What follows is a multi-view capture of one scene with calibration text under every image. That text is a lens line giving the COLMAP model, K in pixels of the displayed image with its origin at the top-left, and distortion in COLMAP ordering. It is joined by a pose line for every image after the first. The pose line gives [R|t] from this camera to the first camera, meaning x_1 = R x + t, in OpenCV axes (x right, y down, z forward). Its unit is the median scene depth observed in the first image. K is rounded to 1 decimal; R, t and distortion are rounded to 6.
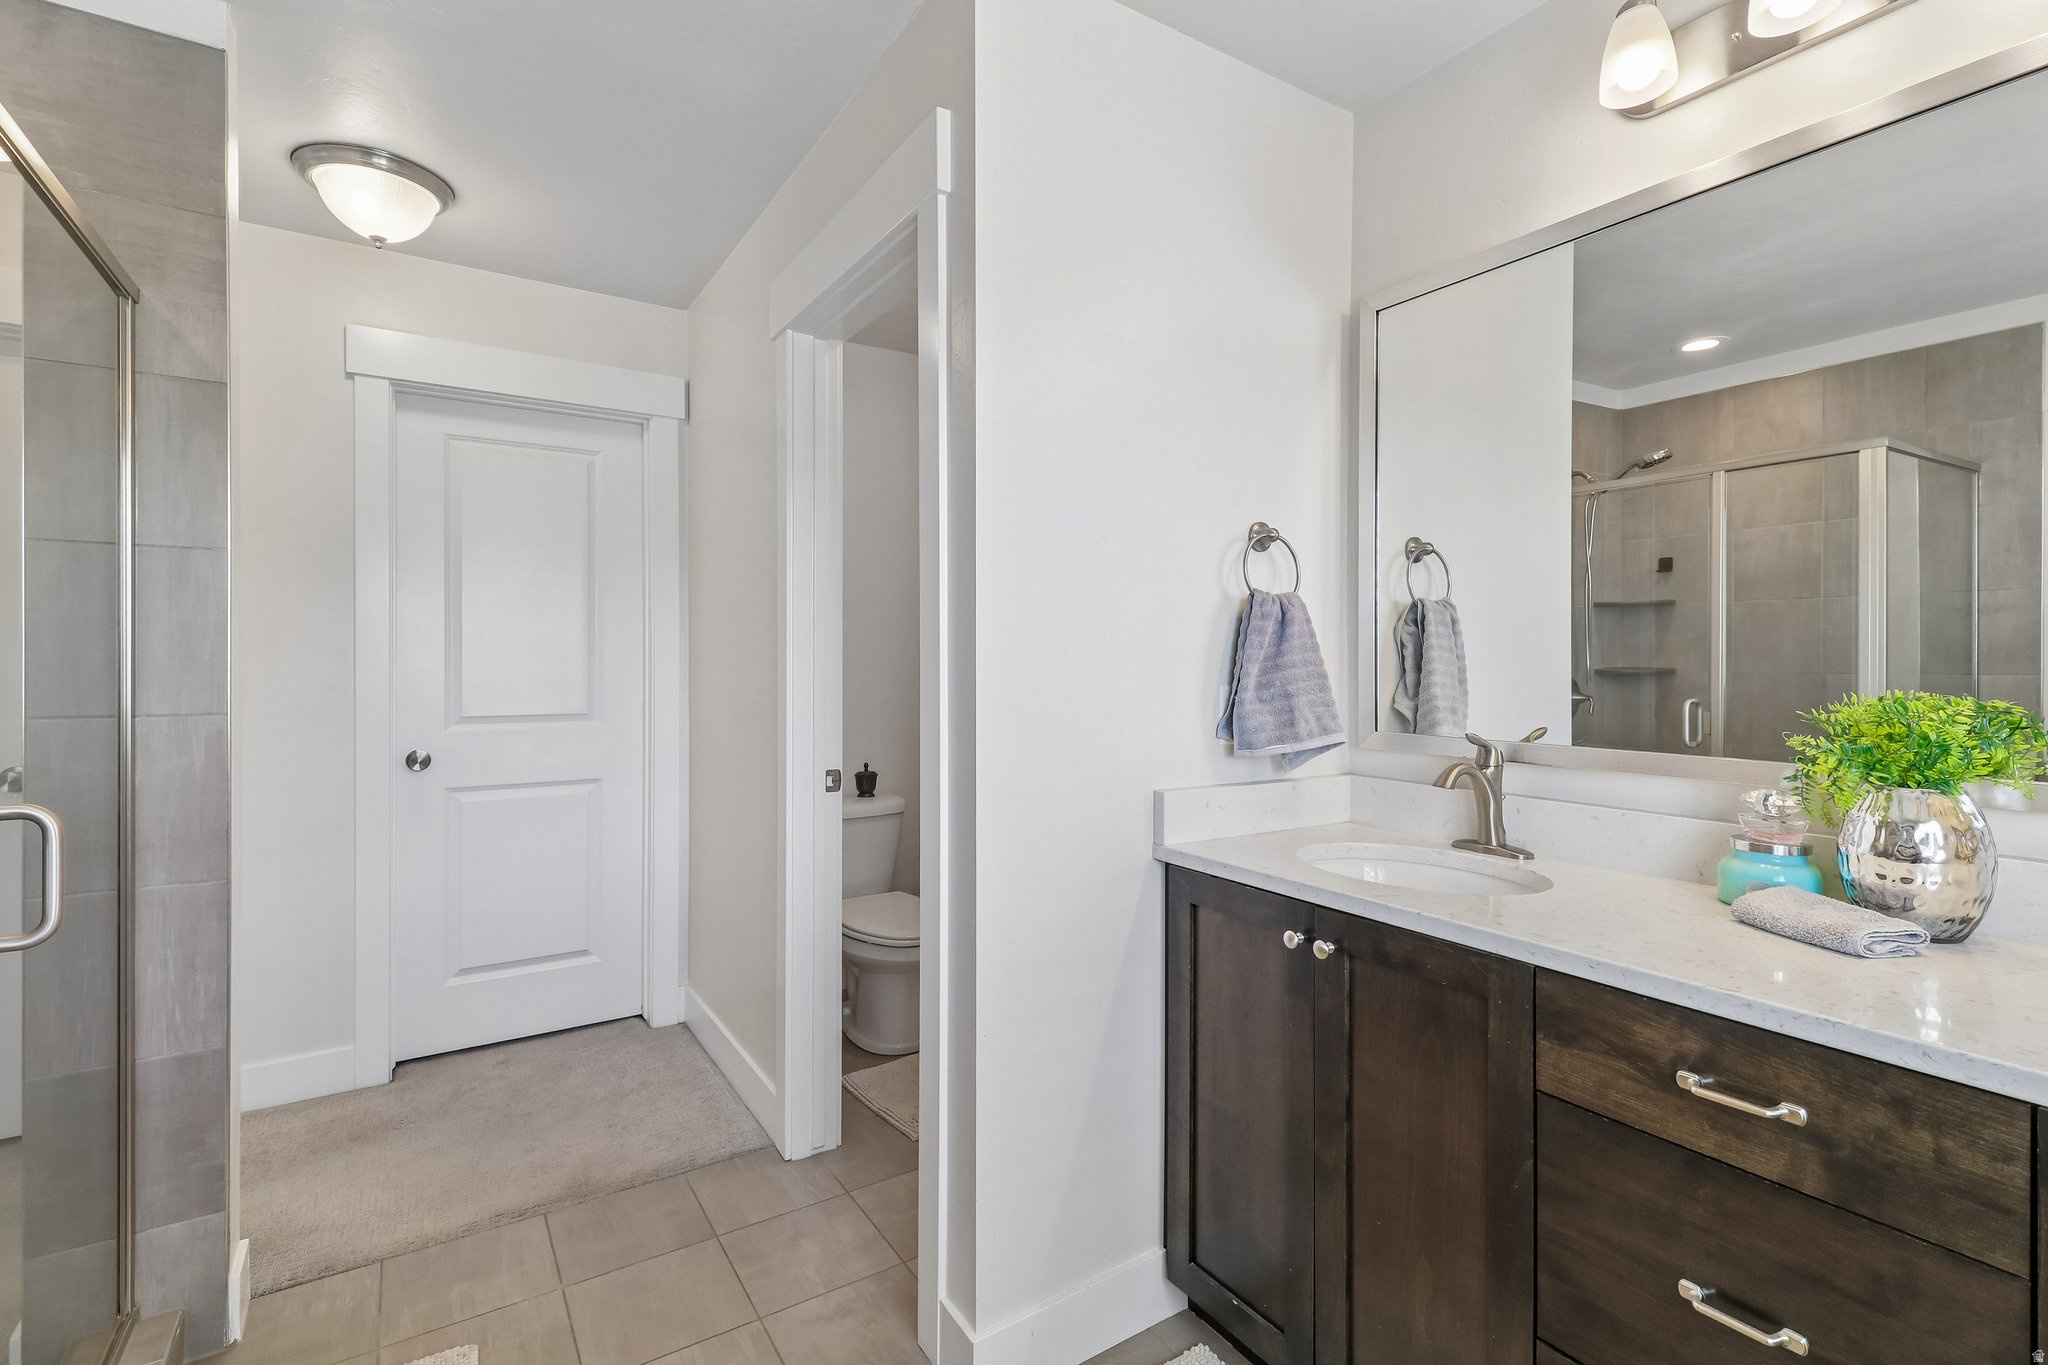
lens RADIAL K [[951.0, 0, 1023.1], [0, 951.0, 668.2], [0, 0, 1]] dist [0.021495, -0.012032]
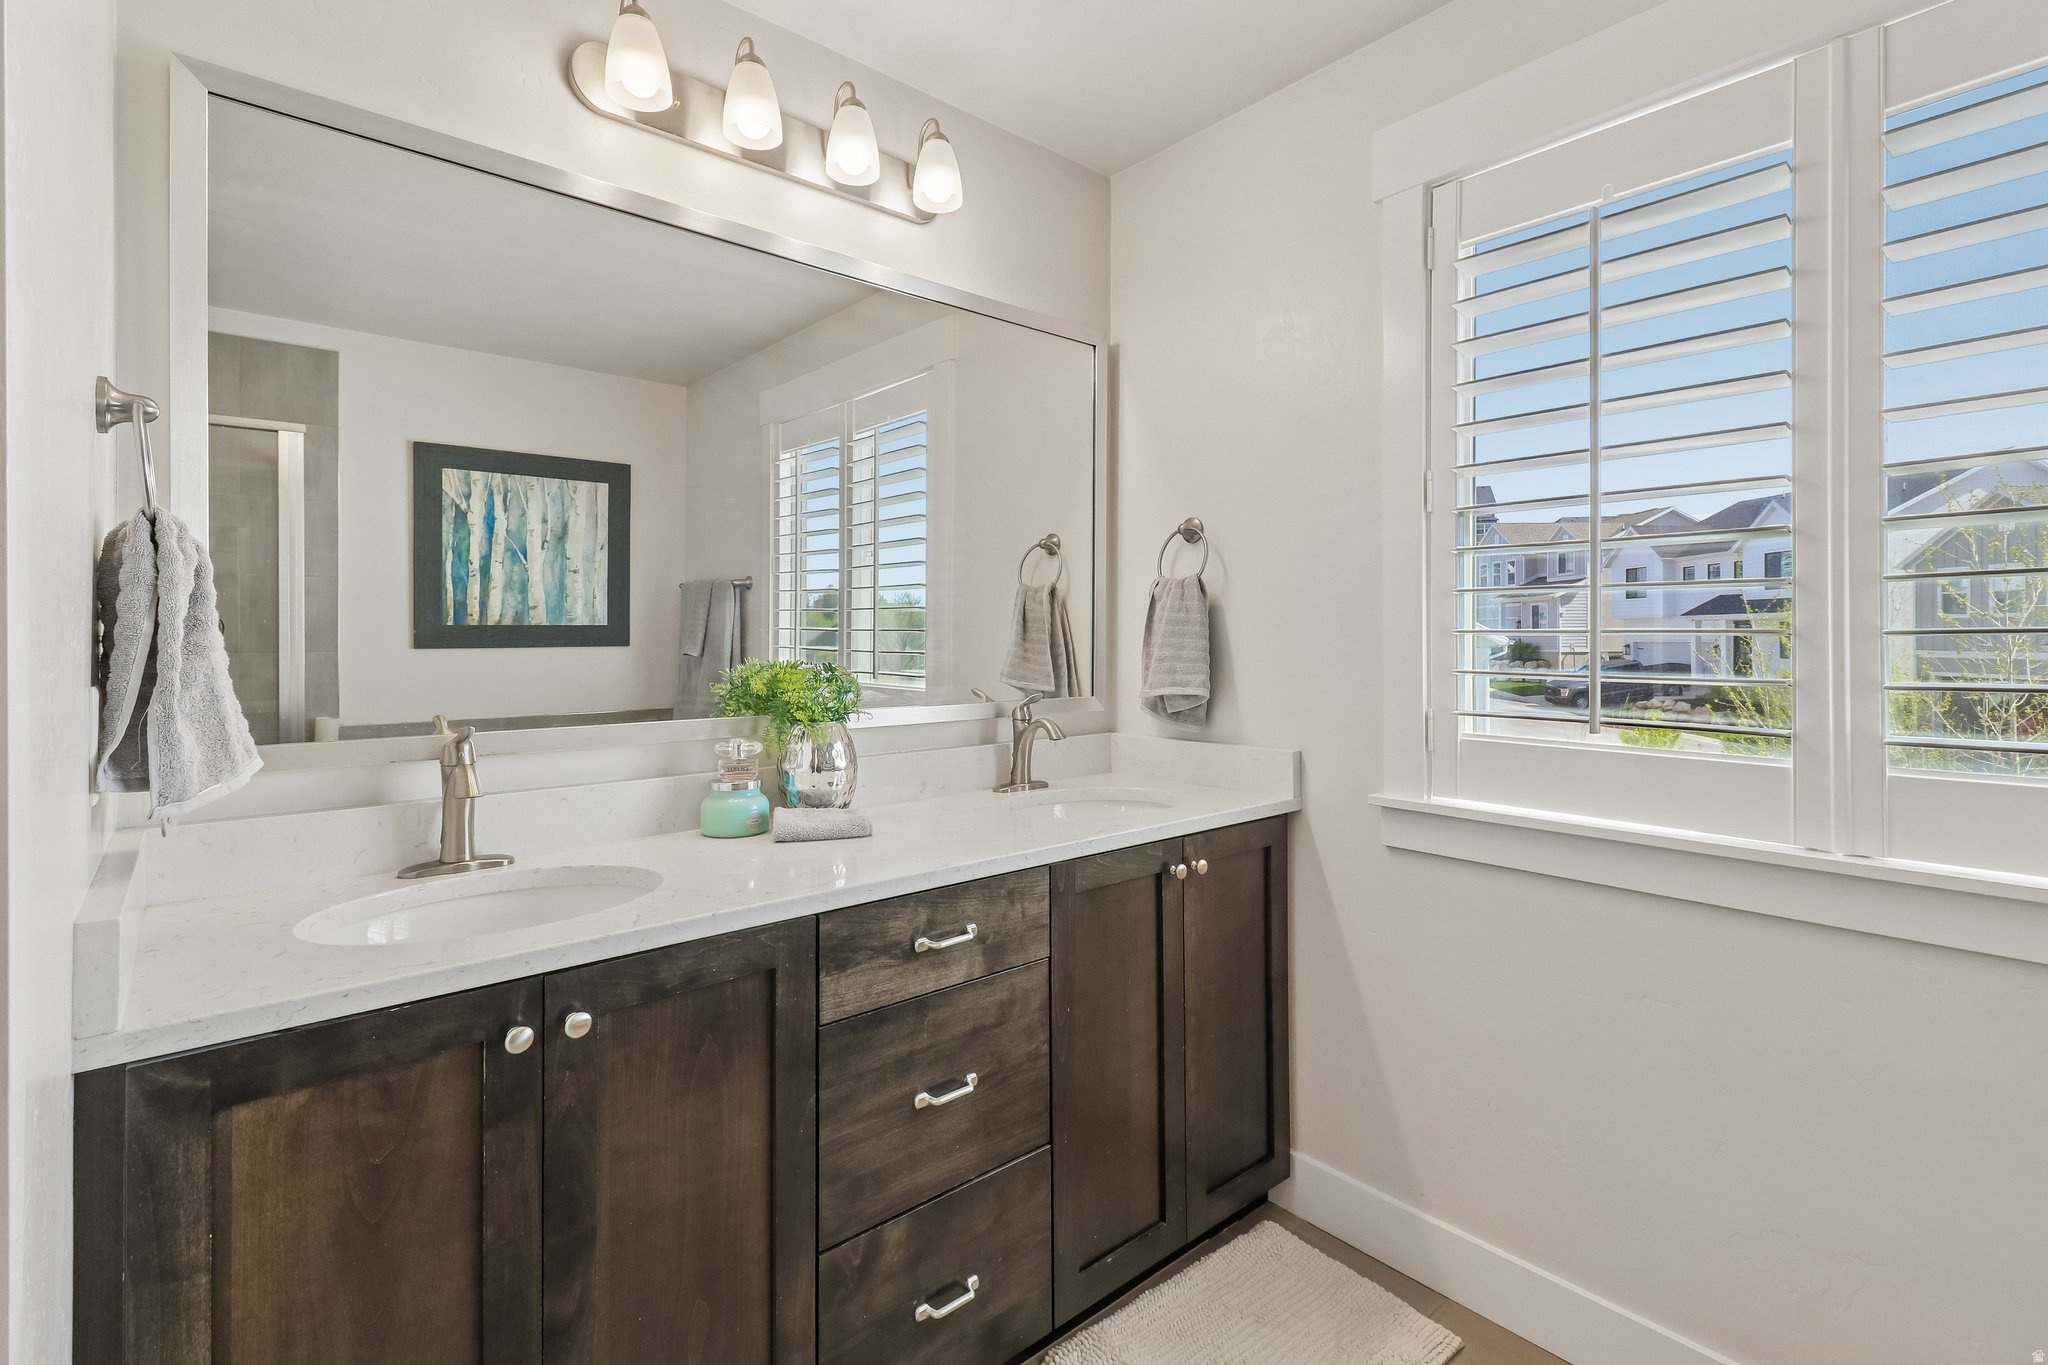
lens RADIAL K [[951.0, 0, 1010.2], [0, 951.0, 620.4], [0, 0, 1]] dist [0.021495, -0.012032]
pose [[-0.139085, 0.012357, 0.990203, -0.618761], [0.013814, 0.999849, -0.010537, -0.015083], [-0.990184, 0.012213, -0.139234, 0.970148]]
